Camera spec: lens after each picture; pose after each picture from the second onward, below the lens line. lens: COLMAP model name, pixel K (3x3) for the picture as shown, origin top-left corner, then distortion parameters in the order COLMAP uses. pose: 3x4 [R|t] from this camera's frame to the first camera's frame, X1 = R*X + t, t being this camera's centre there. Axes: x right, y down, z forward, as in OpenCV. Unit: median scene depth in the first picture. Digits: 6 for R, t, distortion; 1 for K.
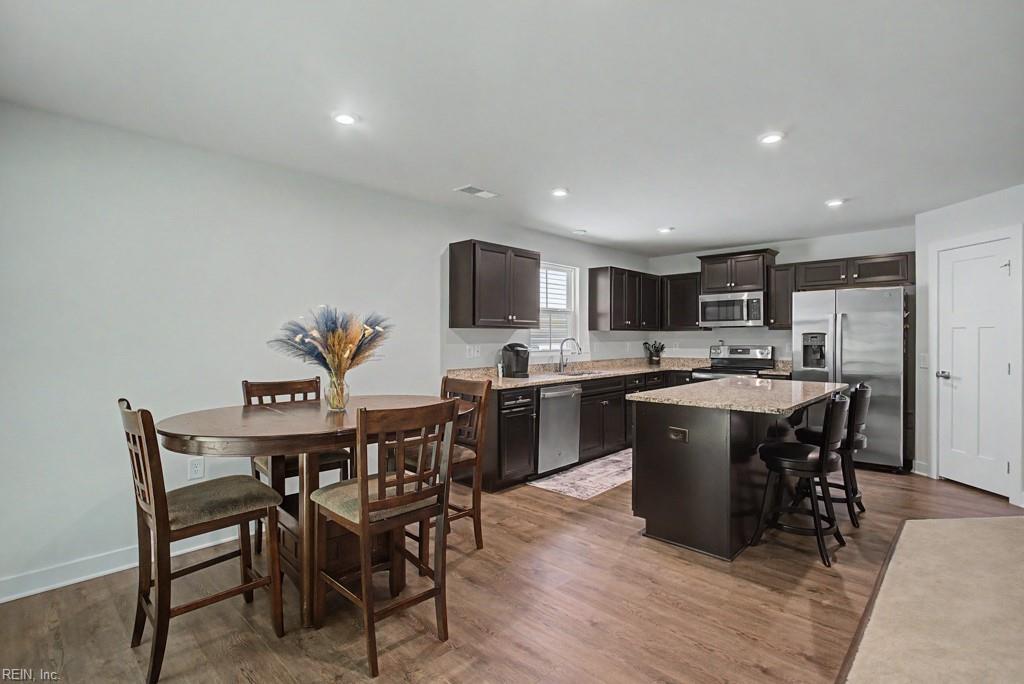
lens RADIAL K [[485.9, 0, 504.1], [0, 485.9, 339.1], [0, 0, 1]] dist [-0.001094, 0.000199]
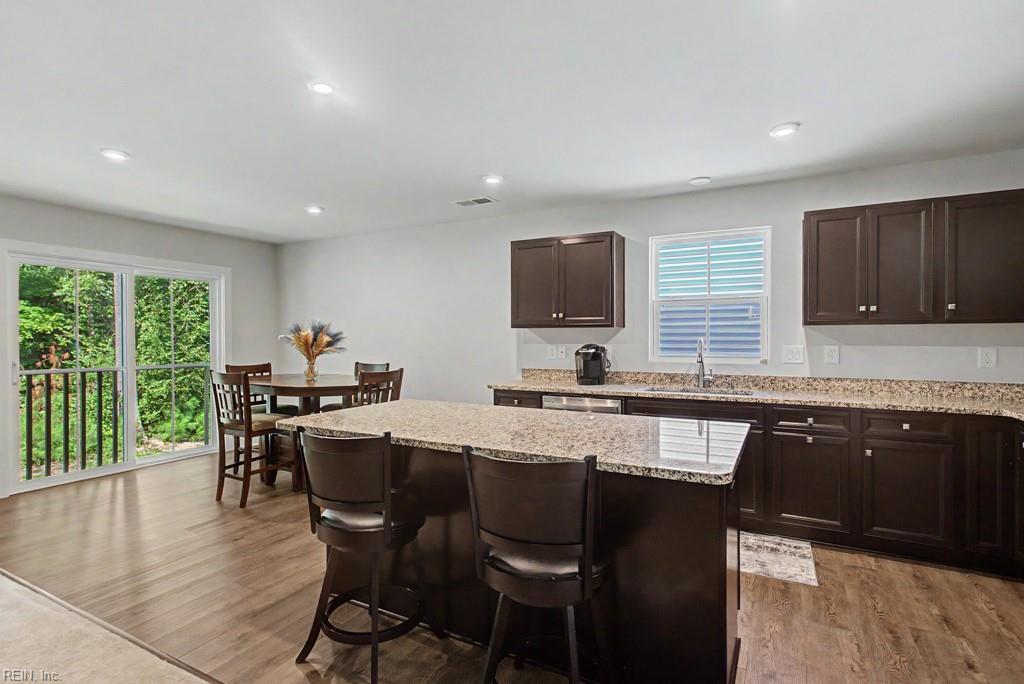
lens RADIAL K [[492.3, 0, 512.0], [0, 492.3, 342.0], [0, 0, 1]] dist [0.000731, -0.000024]
pose [[0.291079, 0.009190, -0.956655, 0.844123], [-0.003513, 0.999957, 0.008537, -0.002459], [0.956693, 0.000875, 0.291098, 0.637350]]
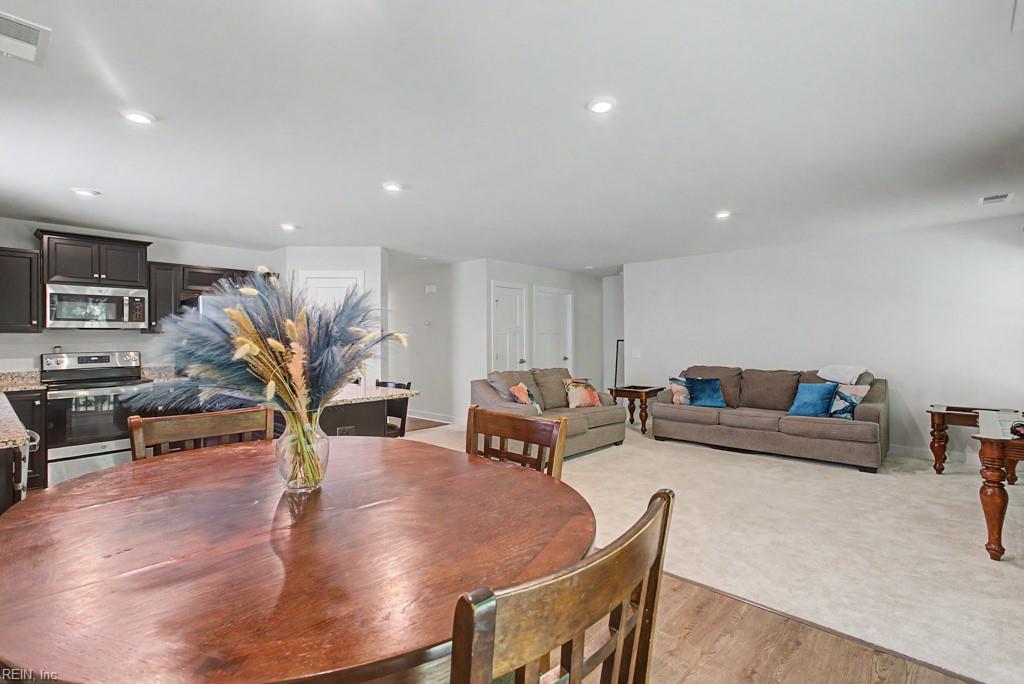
lens RADIAL K [[486.3, 0, 510.8], [0, 486.3, 334.1], [0, 0, 1]] dist [0.018382, -0.000056]
pose [[-0.028925, 0.014568, 0.999475, -0.466359], [0.010451, 0.999844, -0.014271, 0.002667], [-0.999527, 0.010033, -0.029073, 0.444460]]
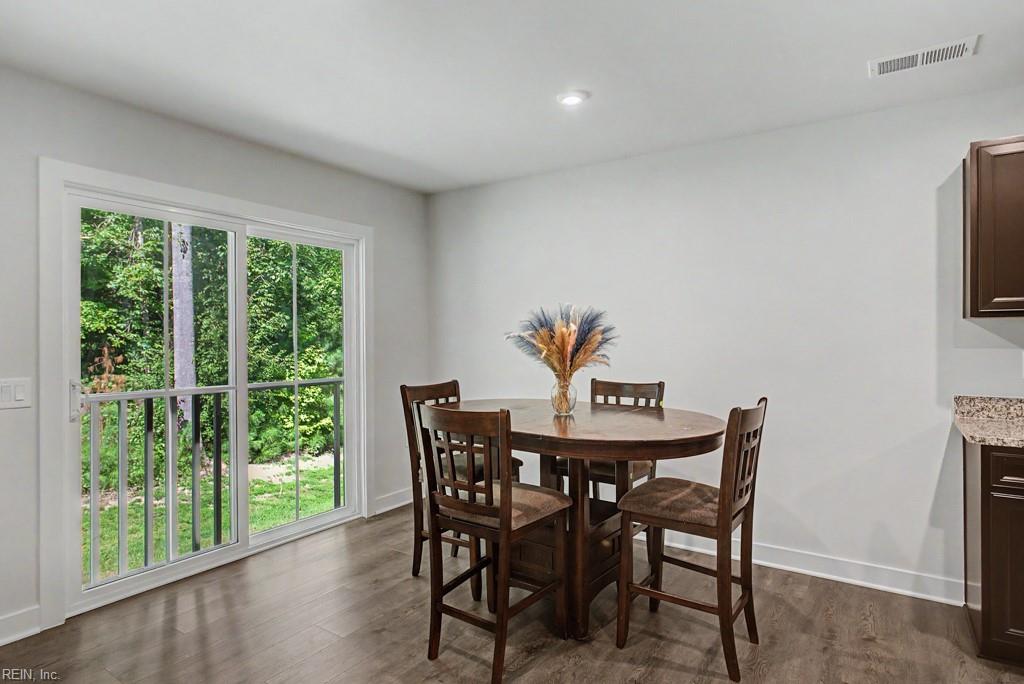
lens RADIAL K [[576.9, 0, 512.0], [0, 576.9, 342.0], [0, 0, 1]] dist [-0.004755, -0.000519]
pose [[0.166027, 0.008778, -0.986082, 0.404076], [-0.002621, 0.999961, 0.008461, -0.001400], [0.986118, 0.001180, 0.166043, 0.391197]]
